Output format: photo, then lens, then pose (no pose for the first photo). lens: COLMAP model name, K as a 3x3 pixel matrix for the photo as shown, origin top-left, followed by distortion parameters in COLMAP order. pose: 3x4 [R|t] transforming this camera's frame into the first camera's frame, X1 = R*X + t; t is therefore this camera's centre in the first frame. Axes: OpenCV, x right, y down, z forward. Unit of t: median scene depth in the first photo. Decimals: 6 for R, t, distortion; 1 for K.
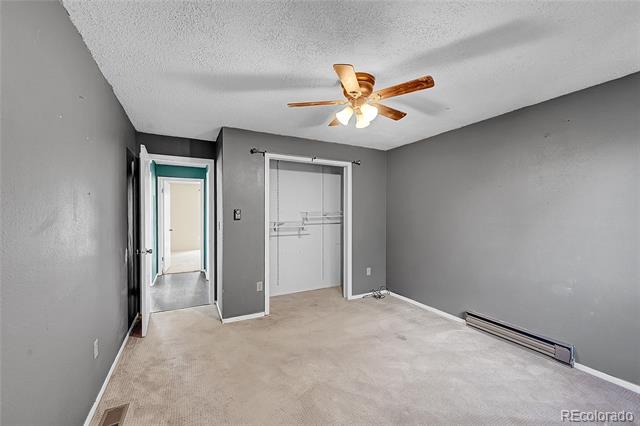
lens RADIAL K [[260.5, 0, 323.1], [0, 260.5, 213.6], [0, 0, 1]] dist [-0.000252, -0.000056]
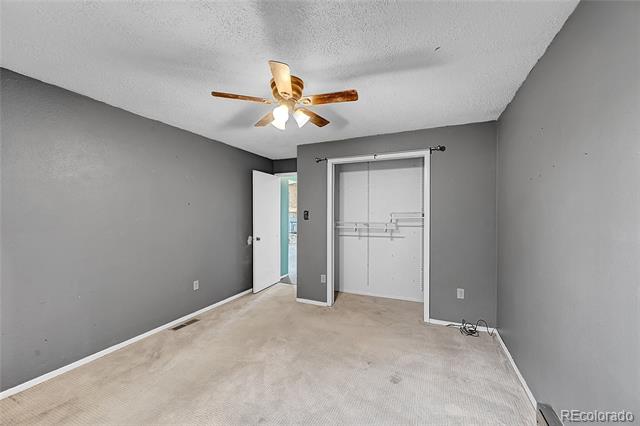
lens RADIAL K [[260.5, 0, 323.1], [0, 260.5, 213.6], [0, 0, 1]] dist [-0.000252, -0.000056]
pose [[0.607397, 0.001369, -0.794398, 0.641864], [0.000751, 0.999997, 0.002298, -0.005451], [0.794398, -0.001992, 0.607394, 0.310818]]
